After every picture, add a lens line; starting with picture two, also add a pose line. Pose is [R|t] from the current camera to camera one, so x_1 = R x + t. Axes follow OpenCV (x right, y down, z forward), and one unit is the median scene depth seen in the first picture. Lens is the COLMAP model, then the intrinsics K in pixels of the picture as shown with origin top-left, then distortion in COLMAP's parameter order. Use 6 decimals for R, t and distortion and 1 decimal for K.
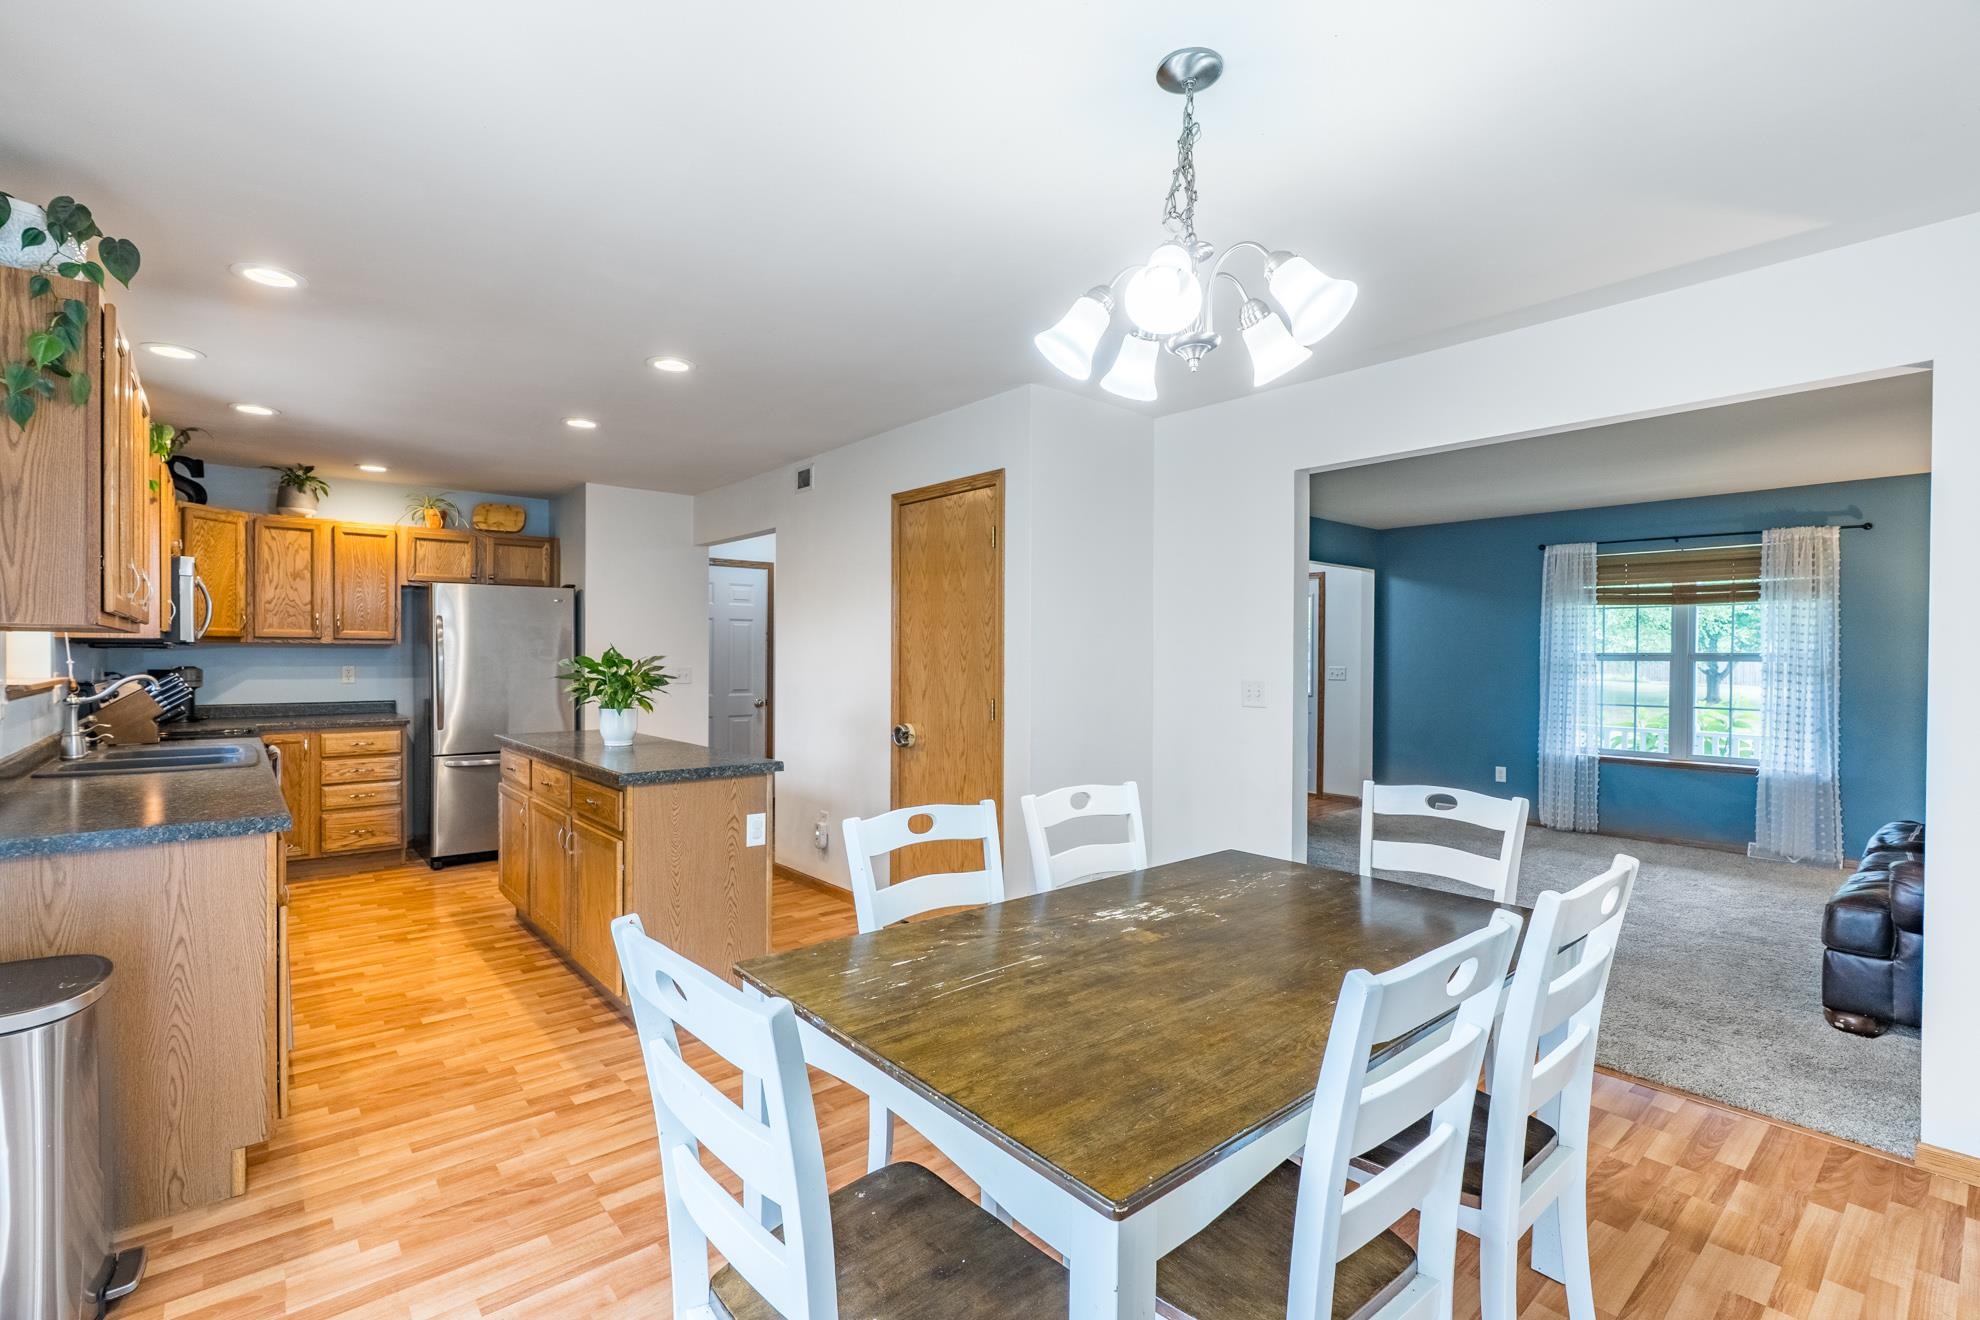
lens RADIAL K [[894.6, 0, 986.6], [0, 894.6, 666.0], [0, 0, 1]] dist [-0.008480, 0.003323]
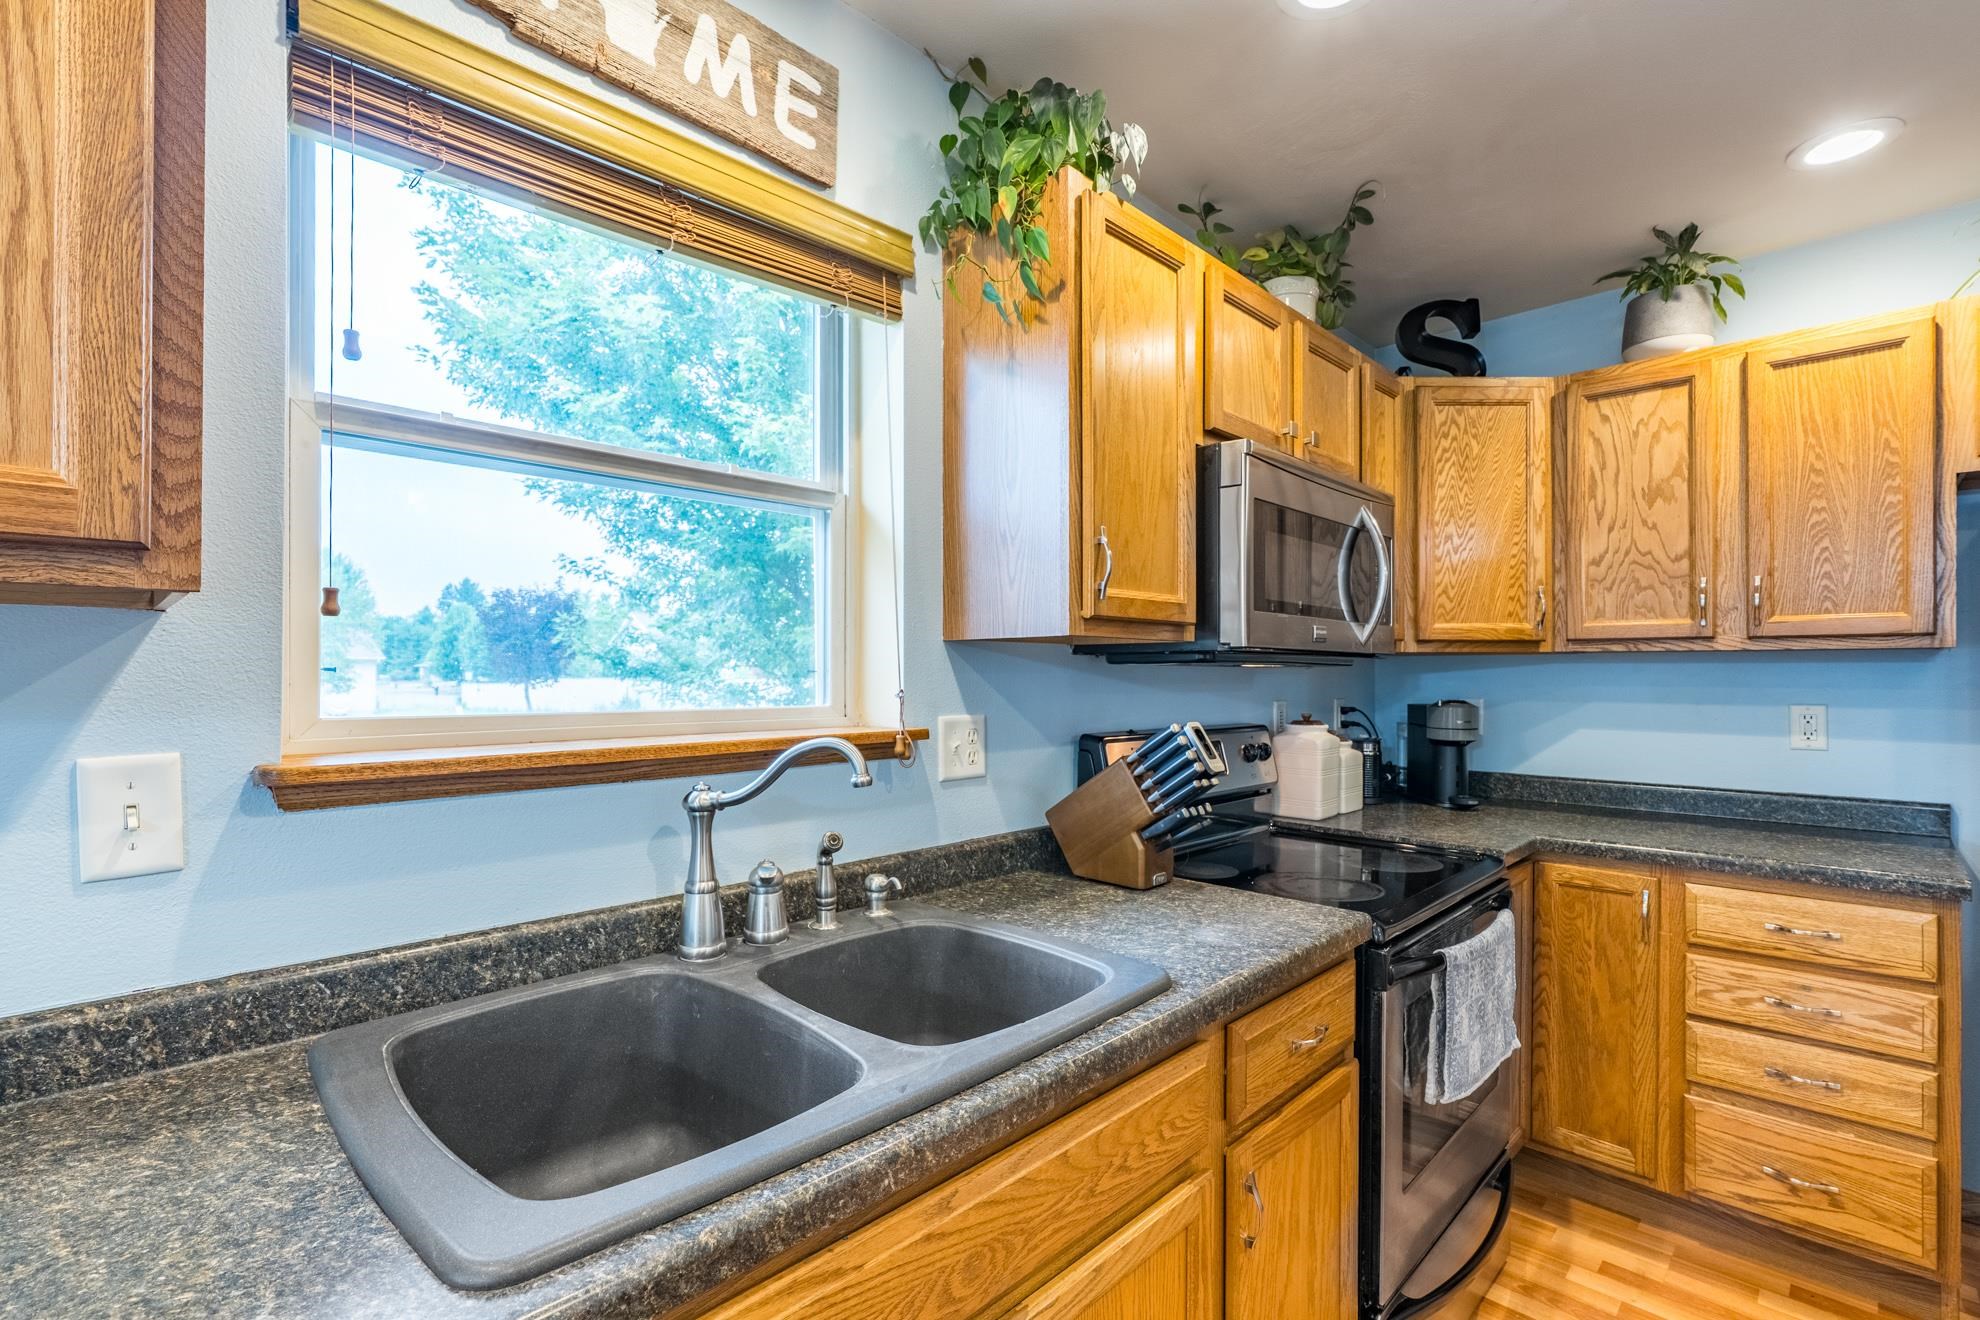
lens RADIAL K [[894.6, 0, 1000.7], [0, 894.6, 671.6], [0, 0, 1]] dist [-0.008480, 0.003323]
pose [[0.093414, -0.007010, -0.995603, -0.378545], [-0.012431, 0.999889, -0.008206, -0.008492], [0.995550, 0.013143, 0.093317, 0.649437]]
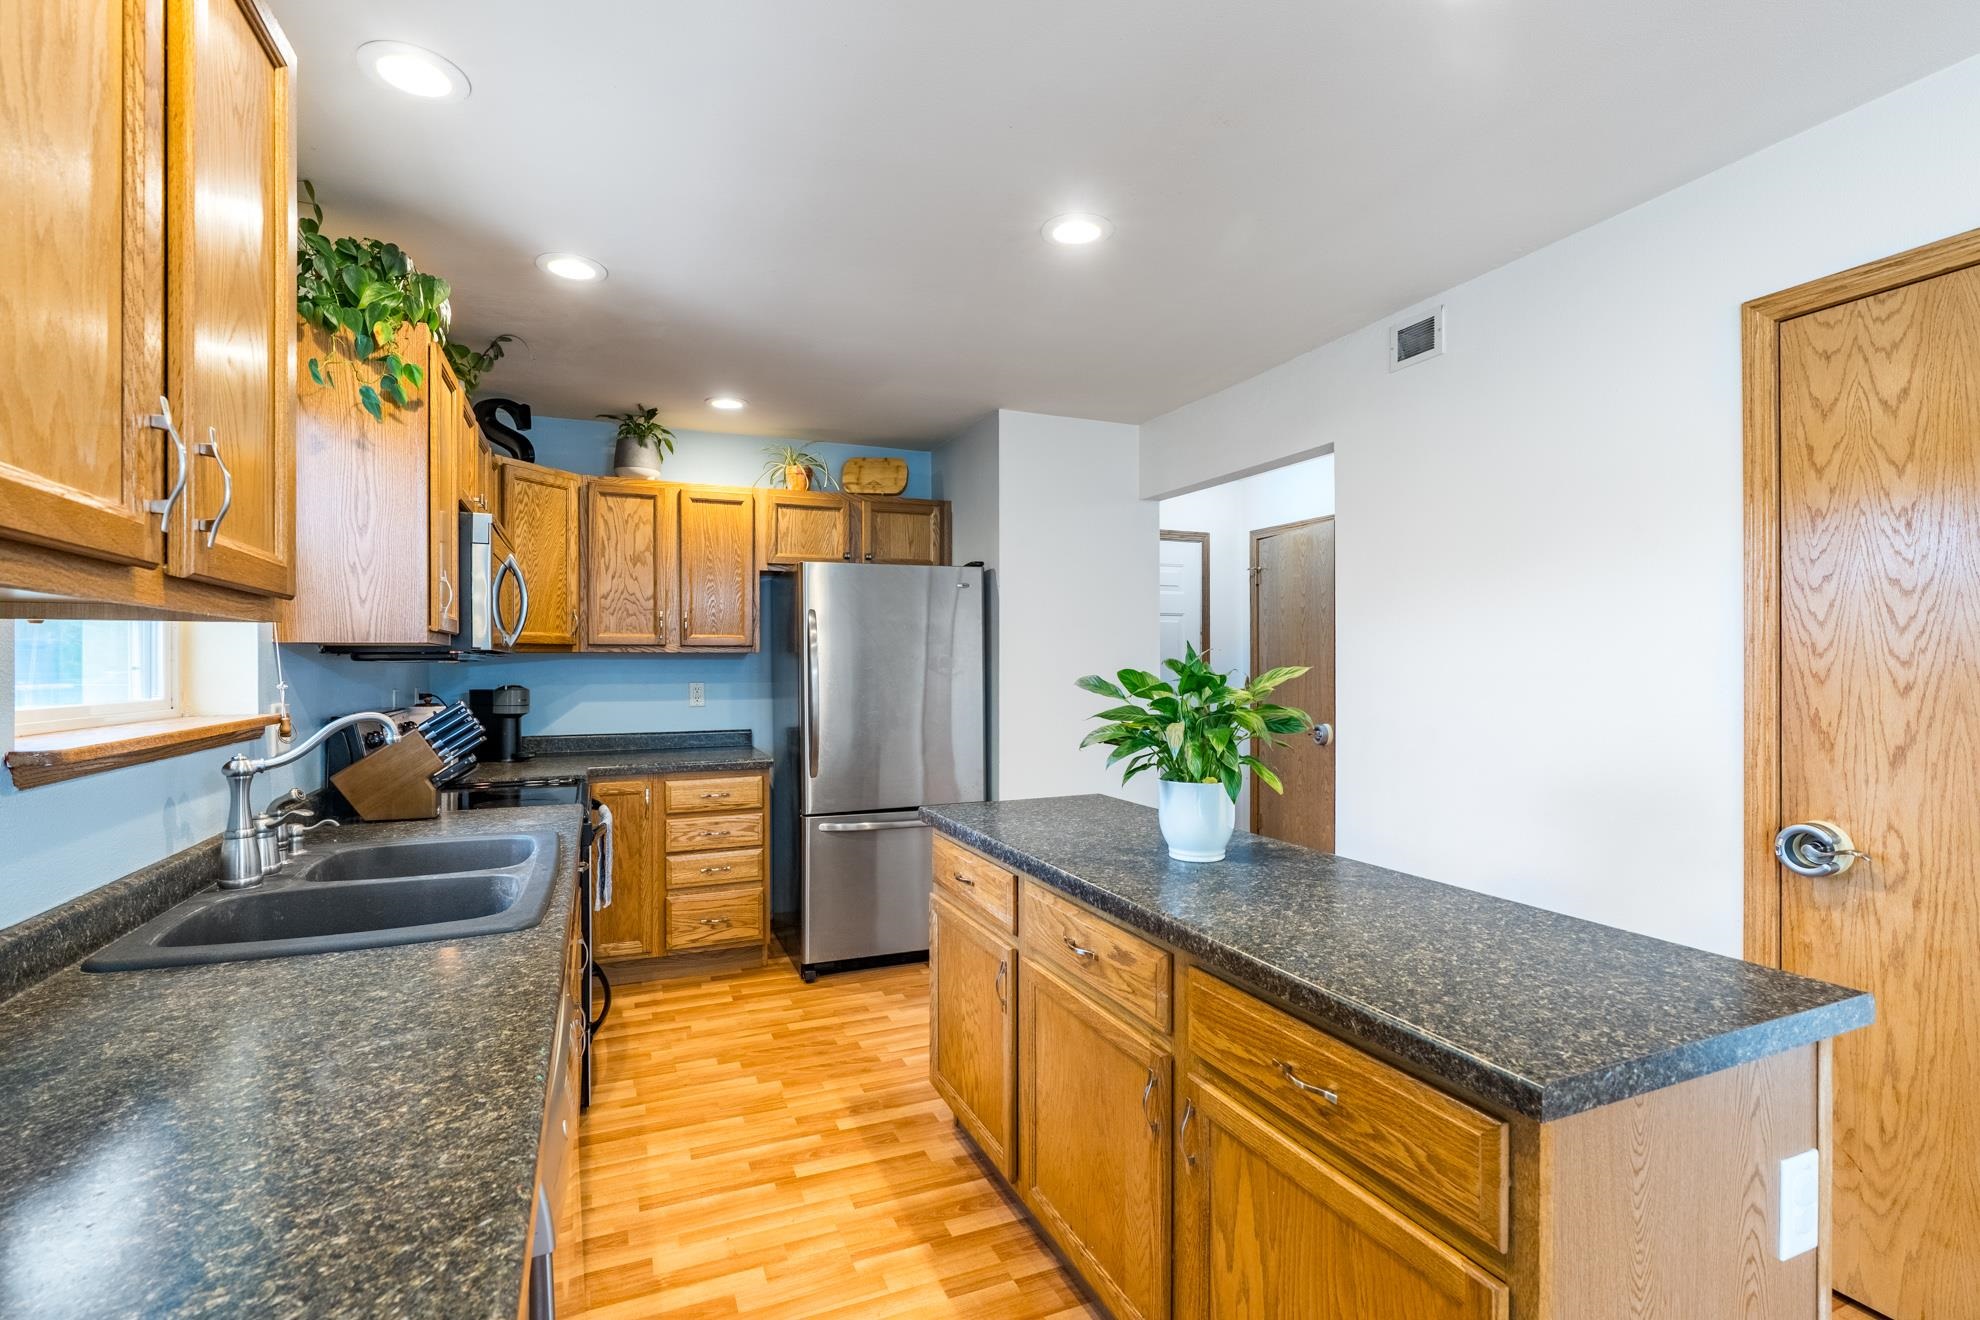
lens RADIAL K [[894.6, 0, 955.8], [0, 894.6, 667.6], [0, 0, 1]] dist [-0.008480, 0.003323]
pose [[0.946159, -0.006329, -0.323642, -0.294035], [0.003825, 0.999958, -0.008371, -0.006336], [0.323681, 0.006683, 0.946143, 0.396538]]
